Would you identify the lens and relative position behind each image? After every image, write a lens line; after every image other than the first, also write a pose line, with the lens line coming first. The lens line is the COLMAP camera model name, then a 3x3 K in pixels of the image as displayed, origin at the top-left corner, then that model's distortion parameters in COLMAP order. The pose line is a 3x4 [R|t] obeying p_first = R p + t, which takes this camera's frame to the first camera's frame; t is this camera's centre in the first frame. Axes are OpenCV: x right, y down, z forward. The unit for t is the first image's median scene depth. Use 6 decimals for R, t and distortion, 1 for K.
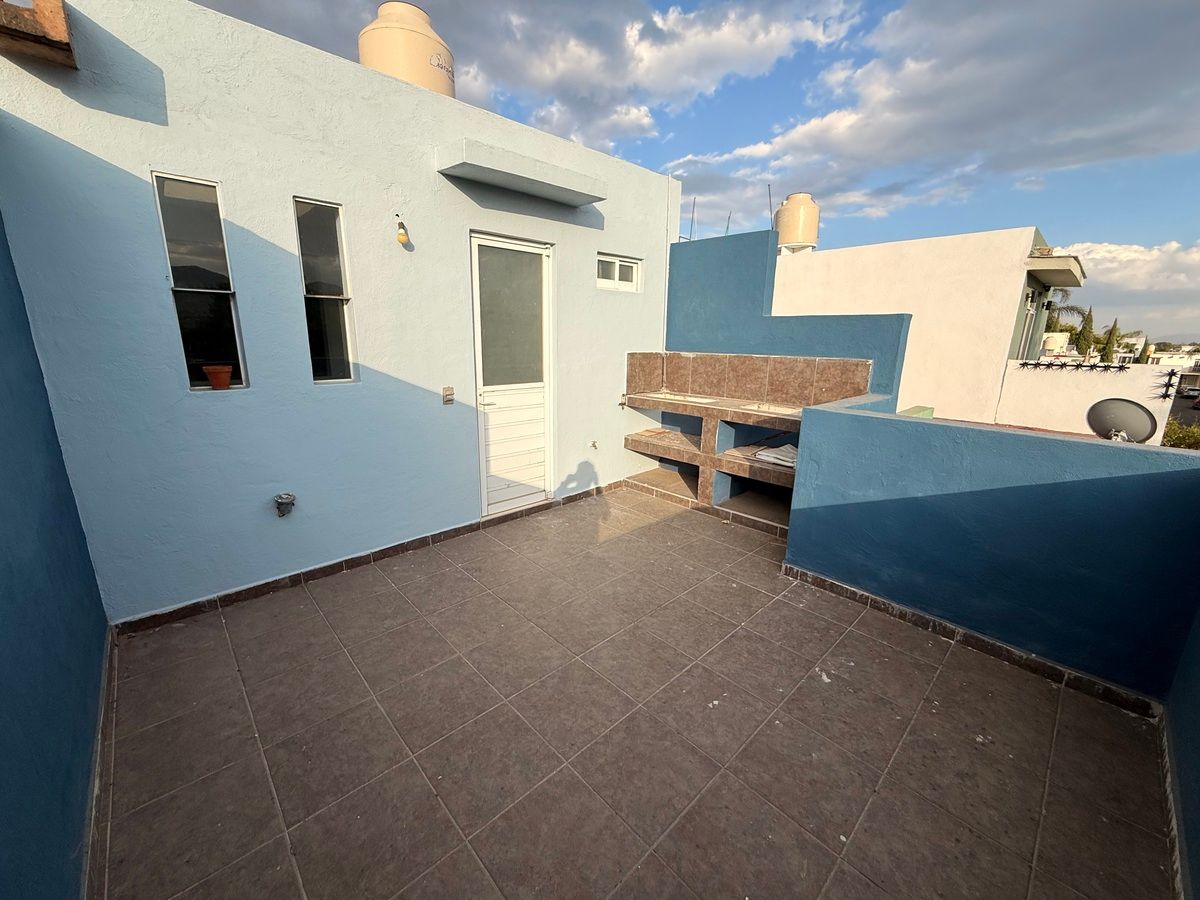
lens RADIAL K [[477.8, 0, 596.4], [0, 477.8, 448.1], [0, 0, 1]] dist [0.000924, -0.000180]
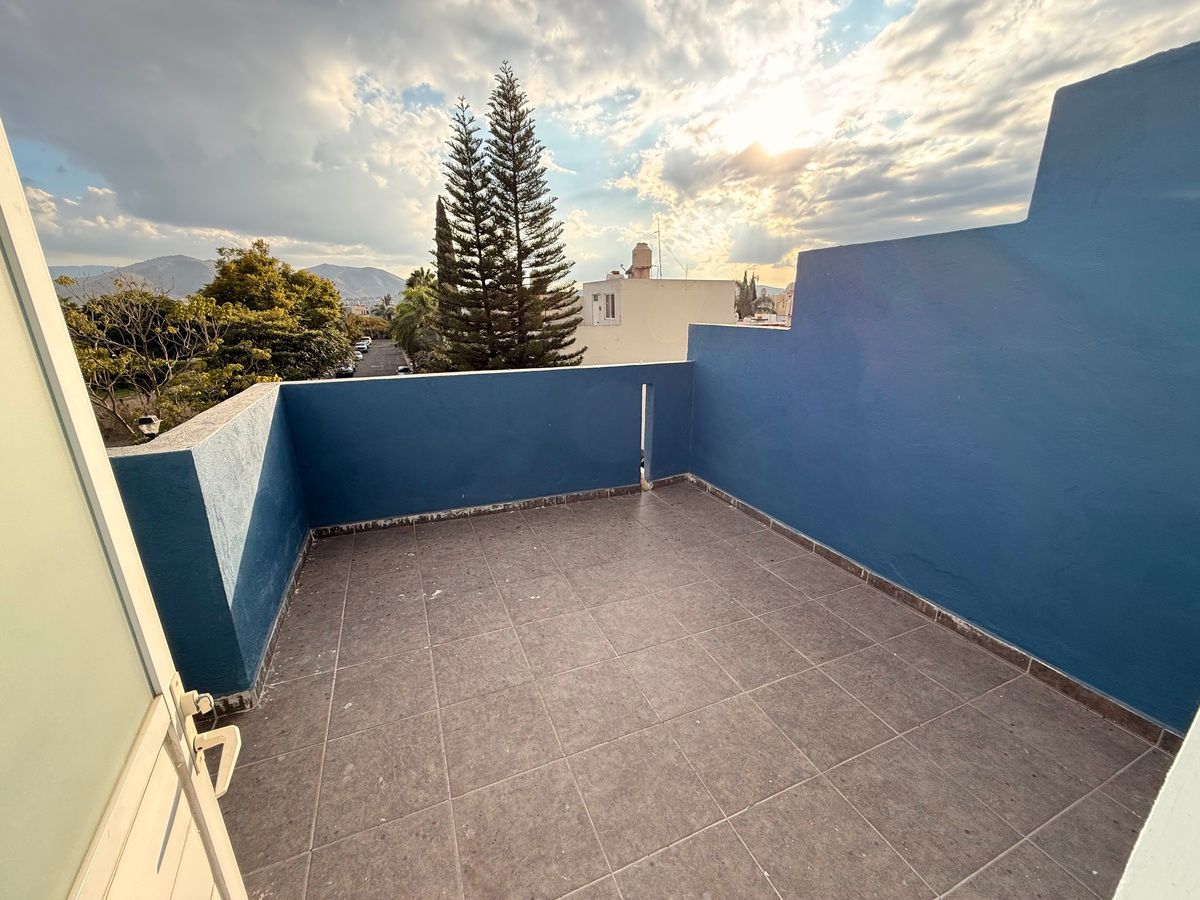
lens RADIAL K [[477.8, 0, 596.4], [0, 477.8, 448.1], [0, 0, 1]] dist [0.000924, -0.000180]
pose [[-0.937300, -0.108370, 0.331247, -0.323363], [0.073263, 0.867928, 0.491258, -0.486825], [-0.340736, 0.484724, -0.805569, 1.881699]]
